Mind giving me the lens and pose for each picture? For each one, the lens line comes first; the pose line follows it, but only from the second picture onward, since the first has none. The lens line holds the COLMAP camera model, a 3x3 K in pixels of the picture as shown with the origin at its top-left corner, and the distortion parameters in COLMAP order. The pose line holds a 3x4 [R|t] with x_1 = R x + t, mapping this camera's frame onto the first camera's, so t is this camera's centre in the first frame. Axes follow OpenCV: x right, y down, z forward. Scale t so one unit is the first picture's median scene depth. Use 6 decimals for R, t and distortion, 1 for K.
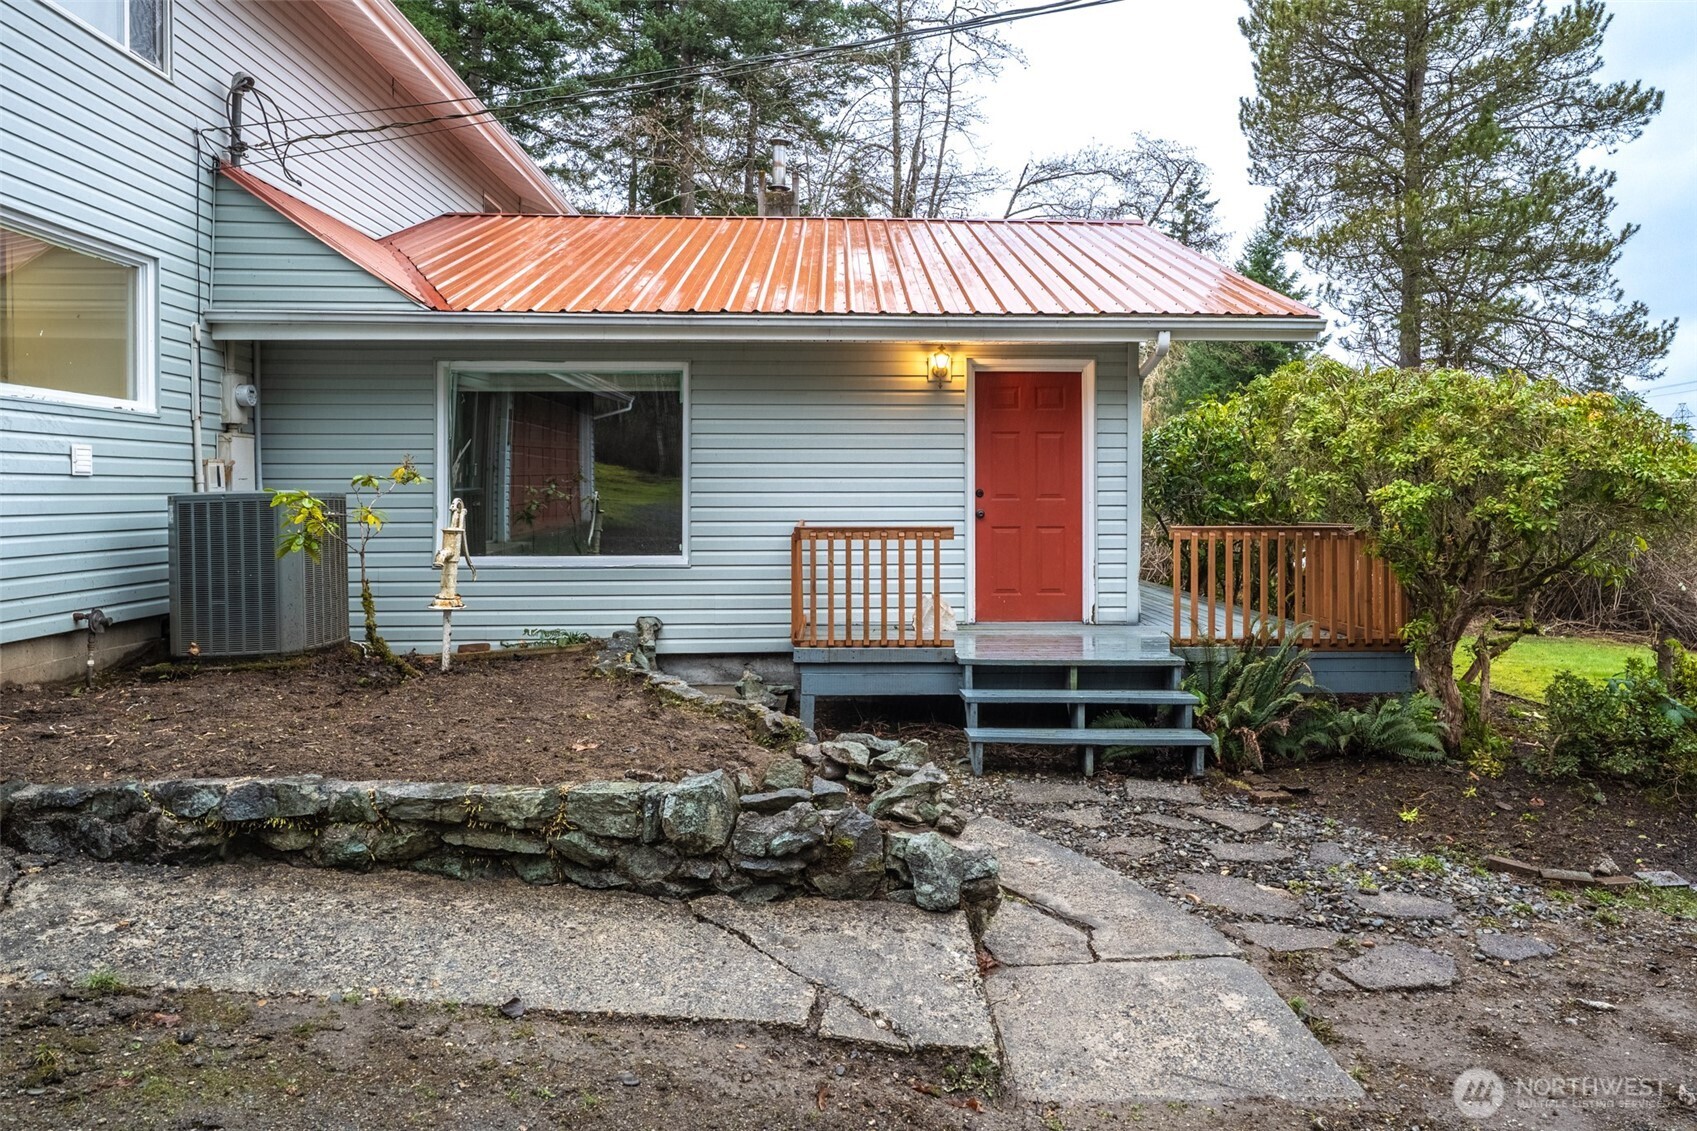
lens RADIAL K [[1129.1, 0, 847.2], [0, 1129.1, 501.2], [0, 0, 1]] dist [0.018072, -0.000130]
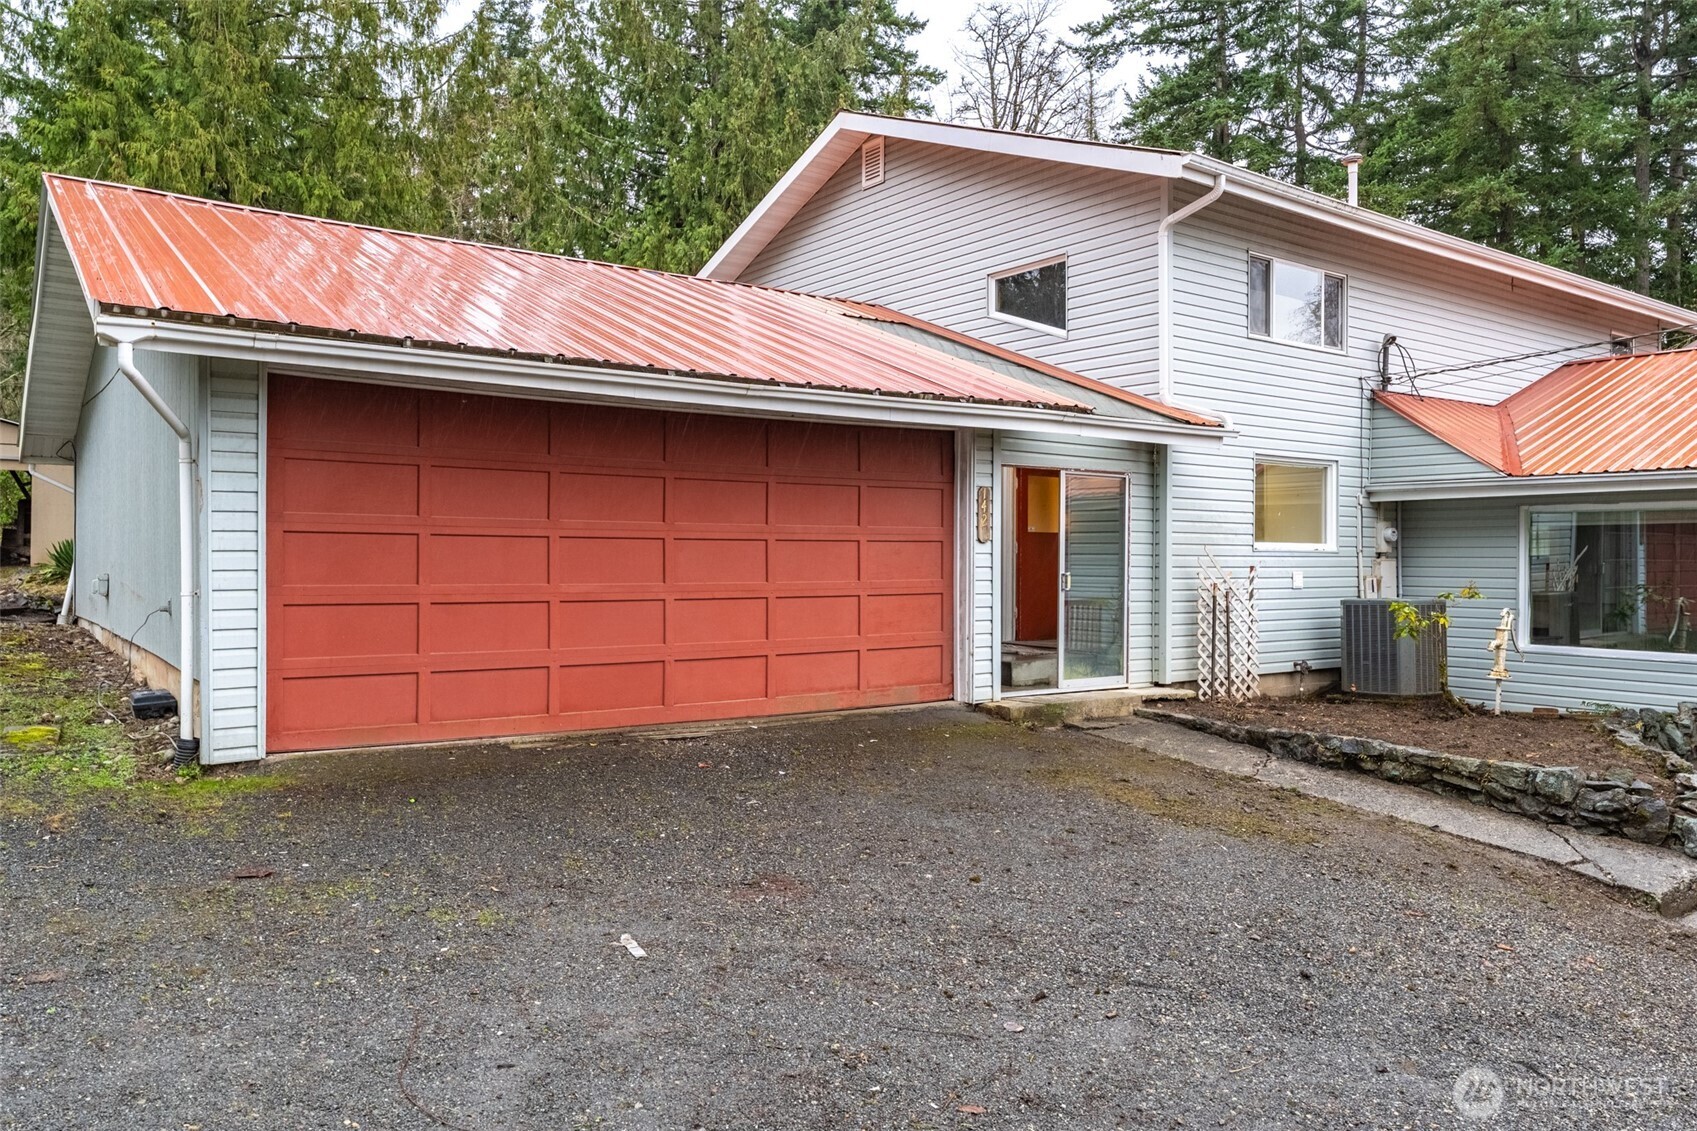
lens RADIAL K [[1156.5, 0, 845.3], [0, 1156.5, 530.3], [0, 0, 1]] dist [0.006954, 0.000756]
pose [[0.556560, -0.016540, -0.830643, 0.491614], [-0.011312, 0.999558, -0.027483, -0.057183], [0.830731, 0.024692, 0.556127, -0.672164]]
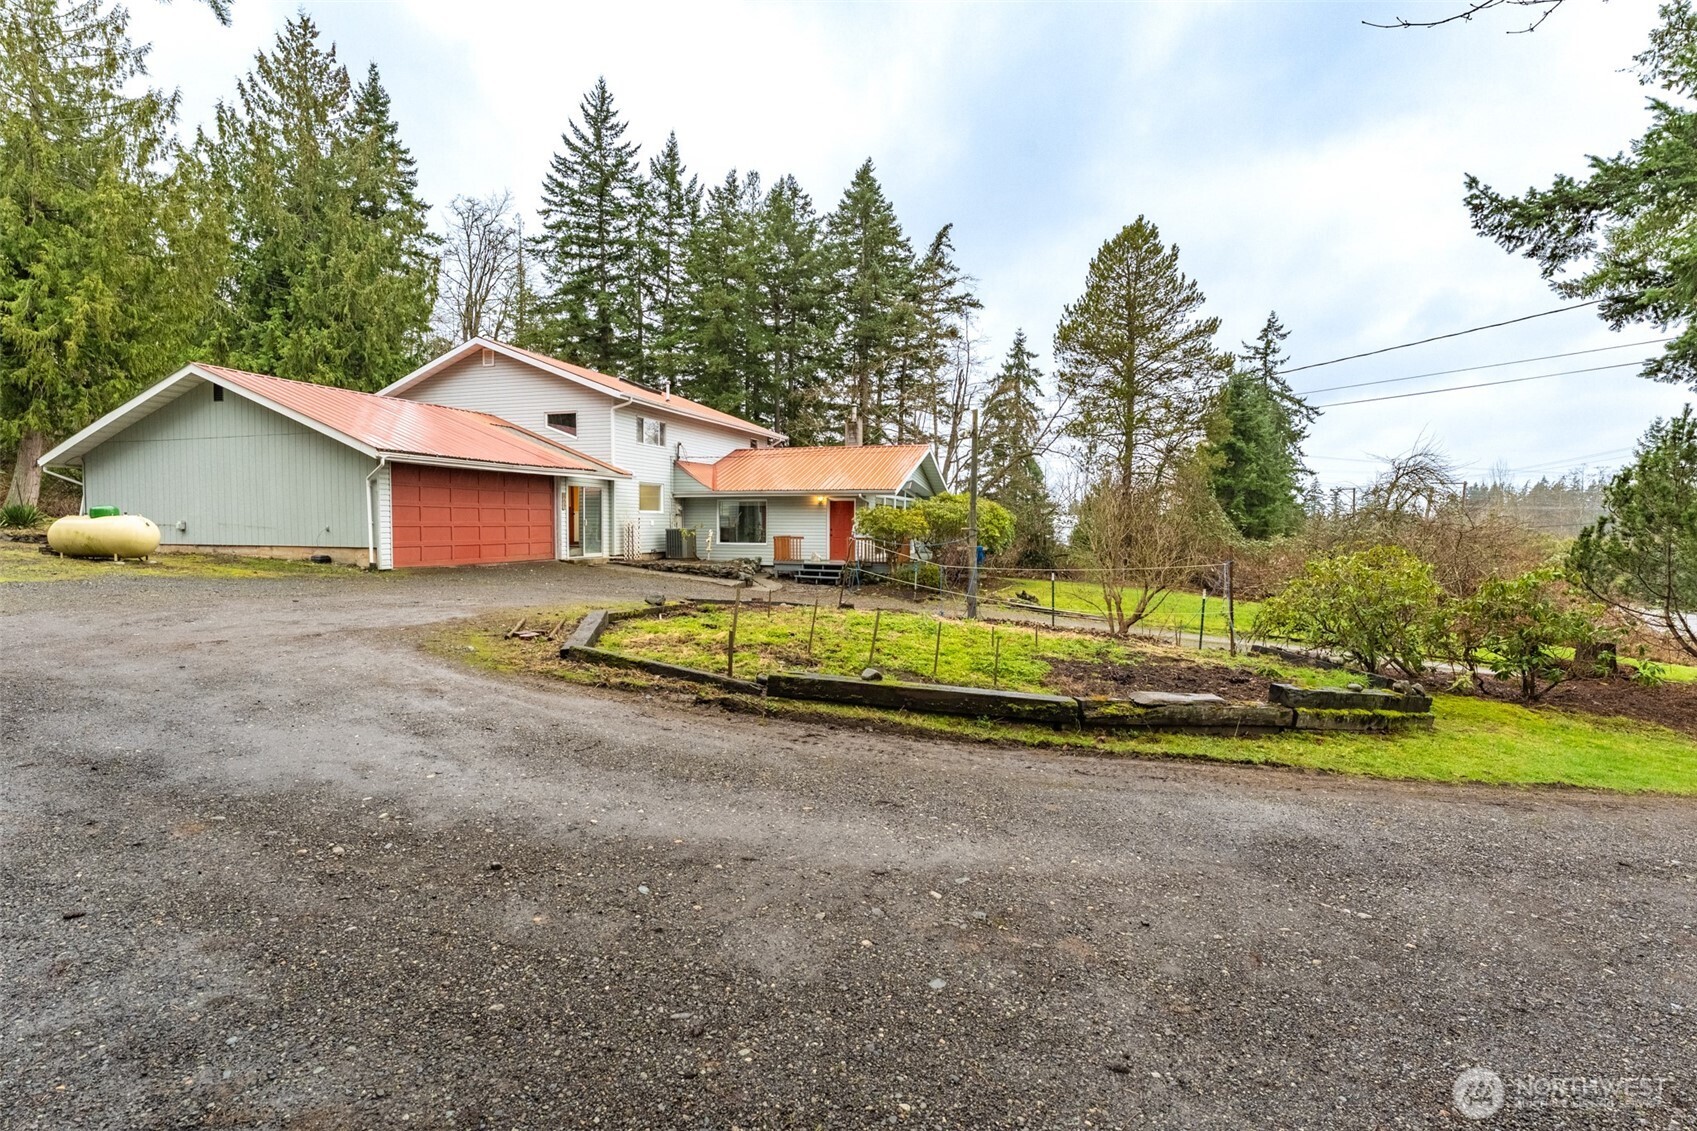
lens RADIAL K [[771.9, 0, 848.5], [0, 771.9, 565.5], [0, 0, 1]] dist [0.000228, -0.000022]
pose [[0.946177, 0.022901, -0.322839, 1.522087], [-0.007436, 0.998768, 0.049057, -0.020717], [0.323565, -0.044016, 0.945182, -2.362809]]
